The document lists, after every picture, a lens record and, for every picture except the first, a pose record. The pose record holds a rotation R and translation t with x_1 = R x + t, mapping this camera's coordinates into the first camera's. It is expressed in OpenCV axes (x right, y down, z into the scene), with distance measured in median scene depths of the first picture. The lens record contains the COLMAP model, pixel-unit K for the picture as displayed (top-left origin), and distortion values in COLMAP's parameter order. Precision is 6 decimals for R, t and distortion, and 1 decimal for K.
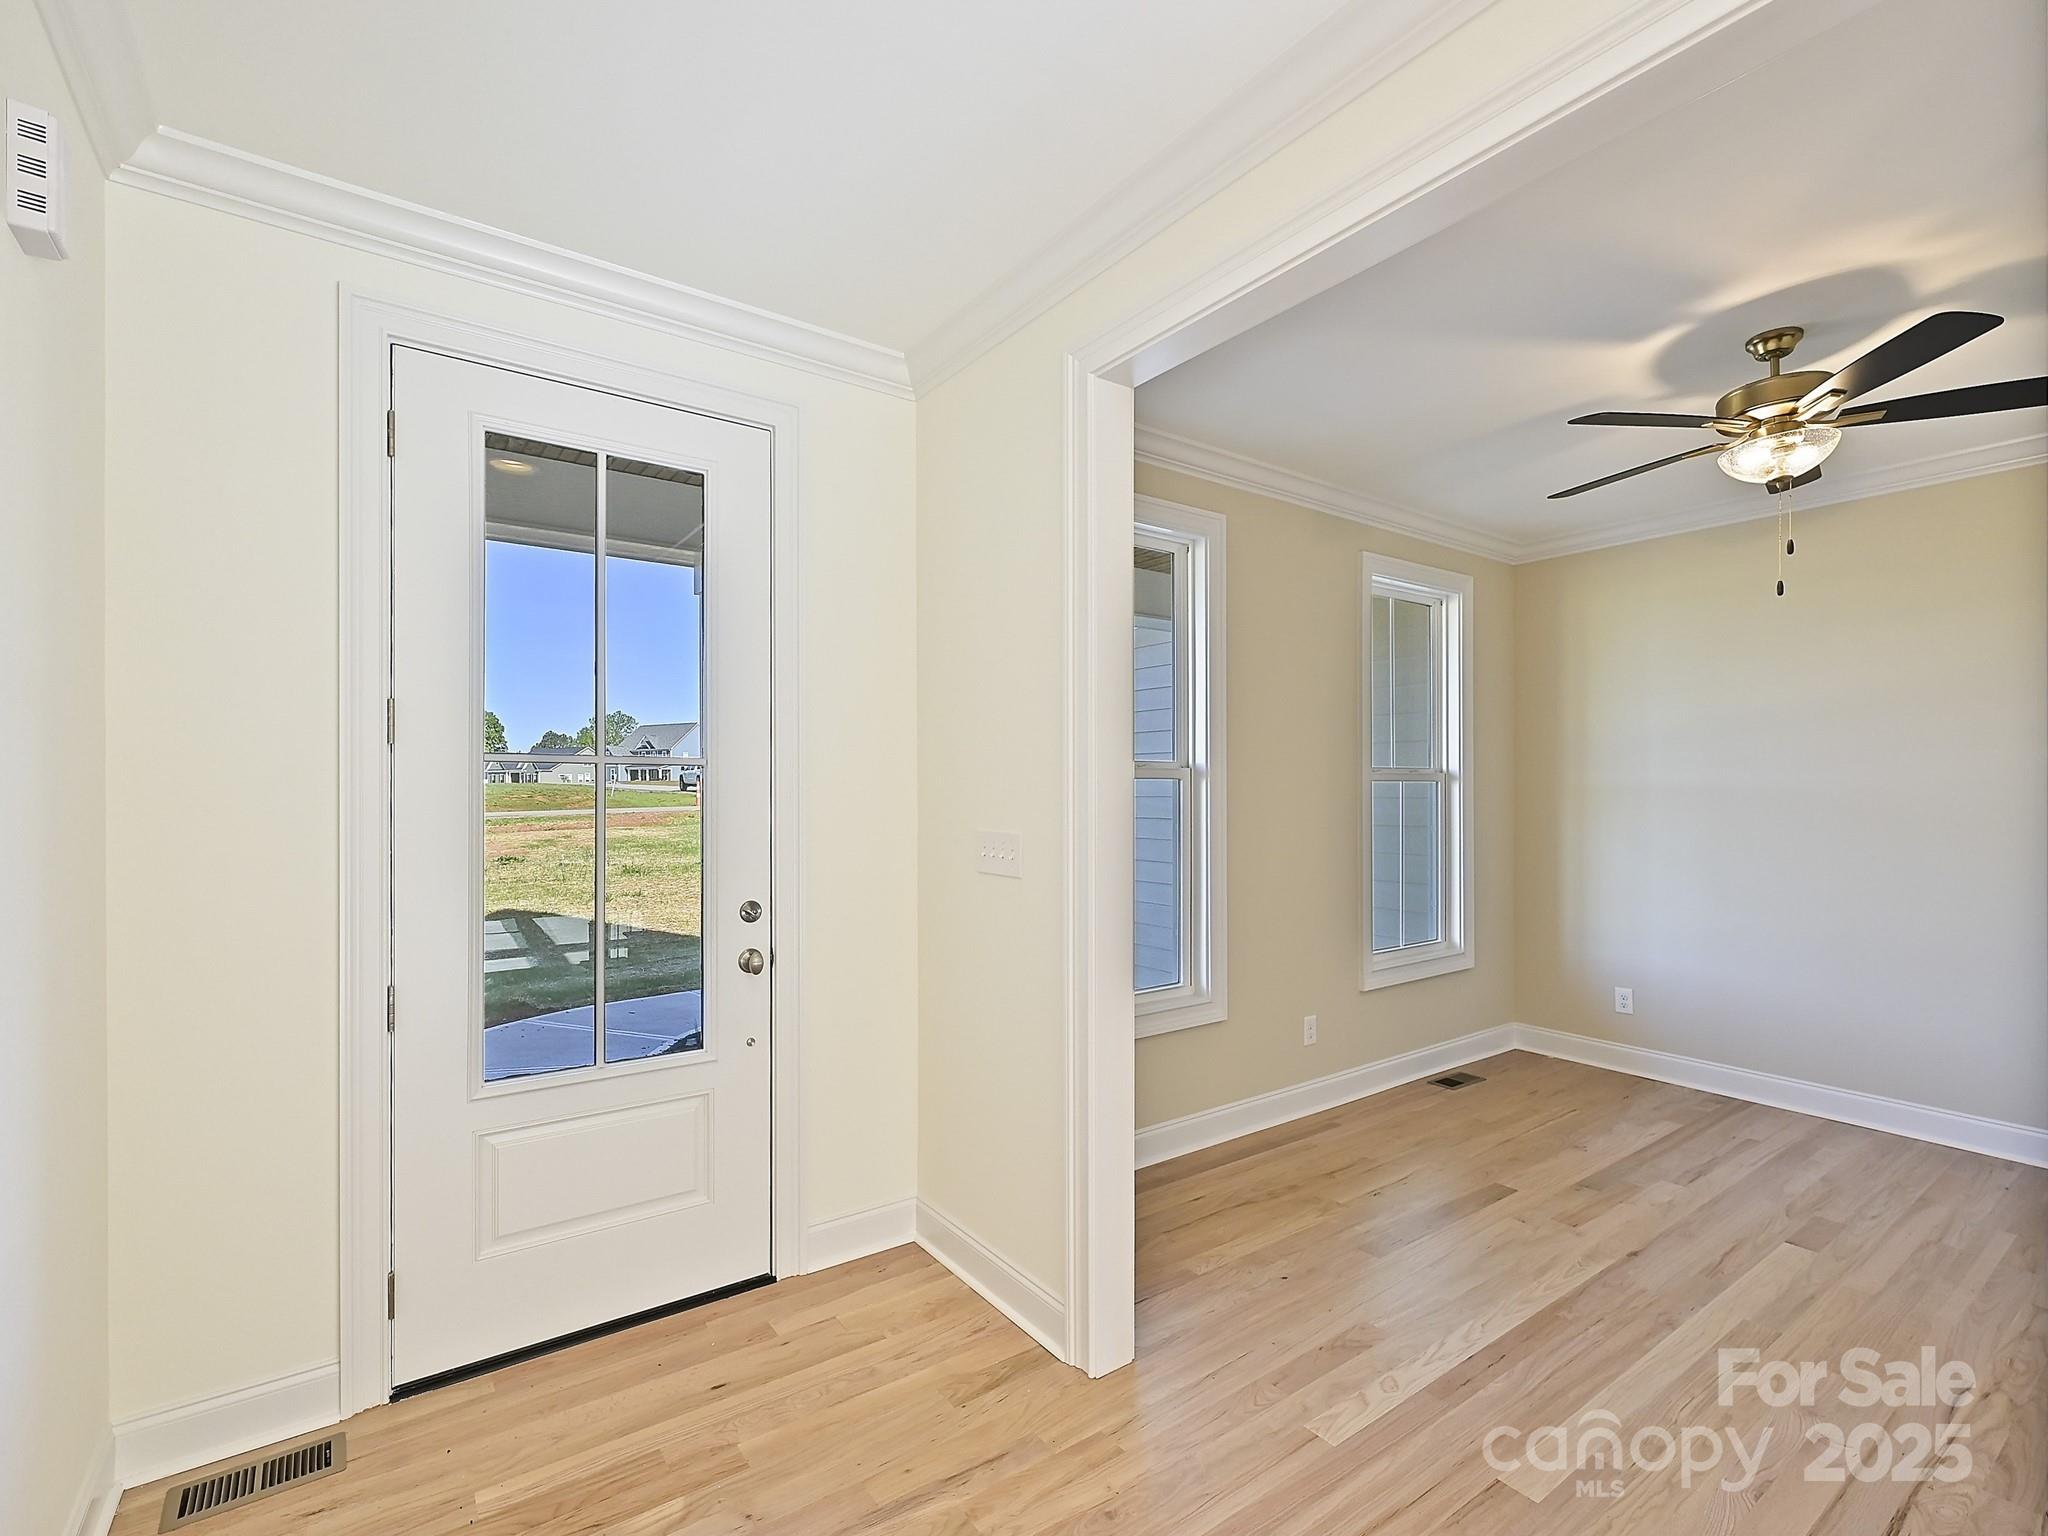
lens RADIAL K [[925.0, 0, 1020.3], [0, 925.0, 789.6], [0, 0, 1]] dist [0.003088, 0.001104]
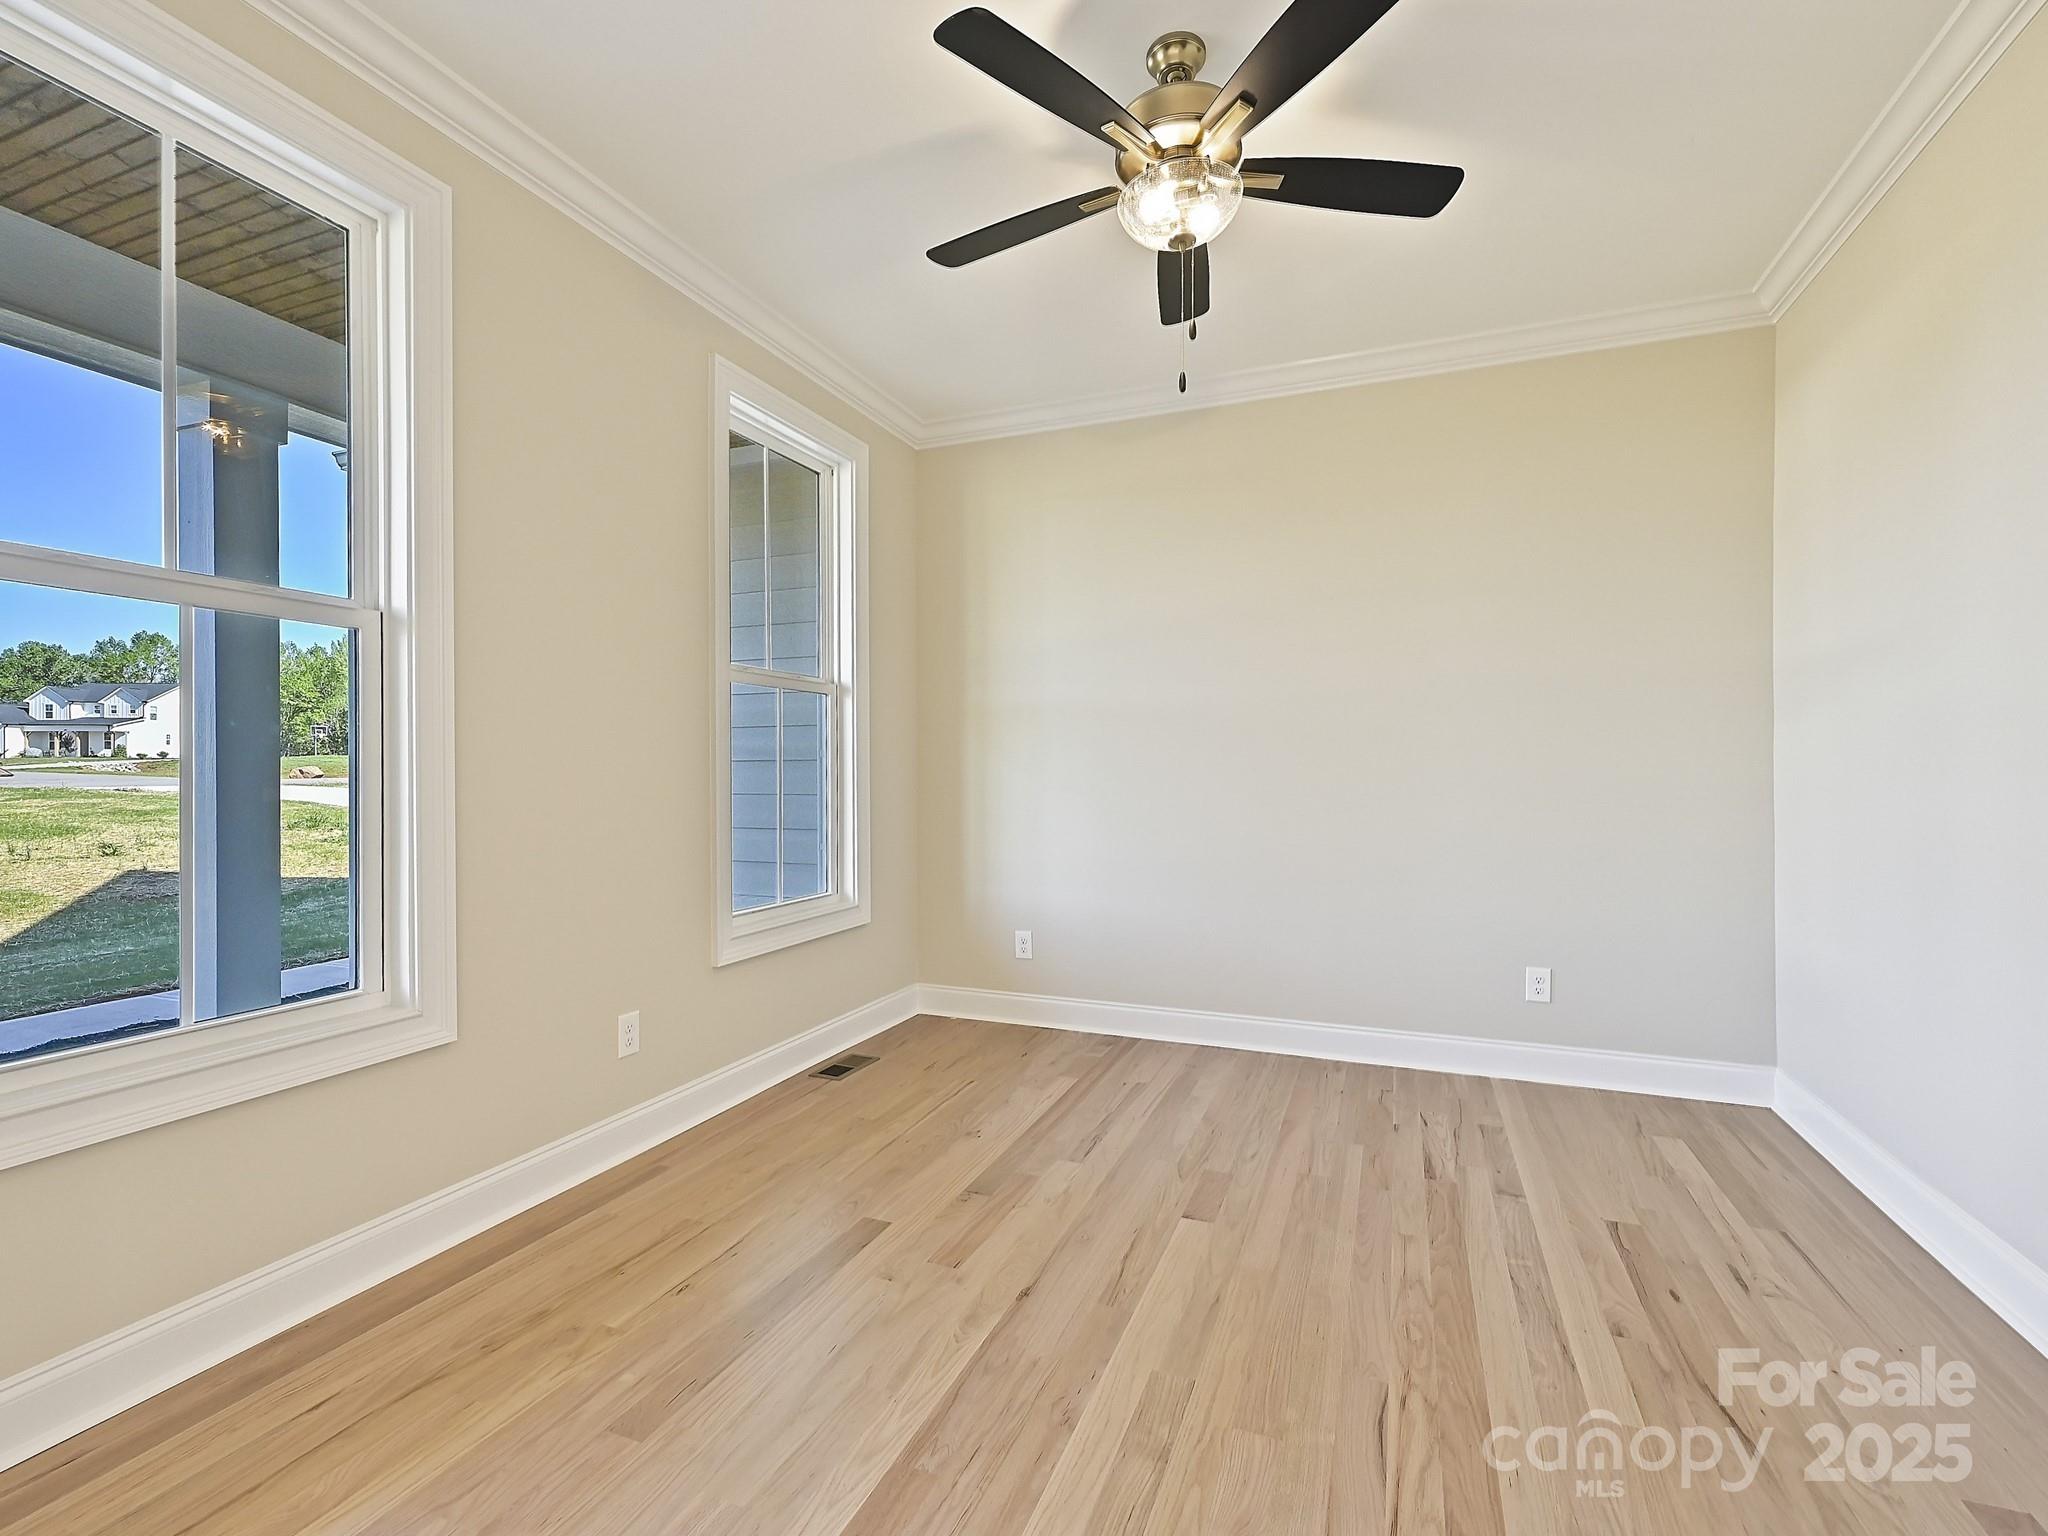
lens RADIAL K [[925.0, 0, 1019.1], [0, 925.0, 770.0], [0, 0, 1]] dist [0.003088, 0.001104]
pose [[0.845730, 0.001570, 0.533609, 0.219066], [0.001153, 0.999988, -0.004770, 0.081181], [-0.533610, 0.004650, 0.845718, 0.315066]]
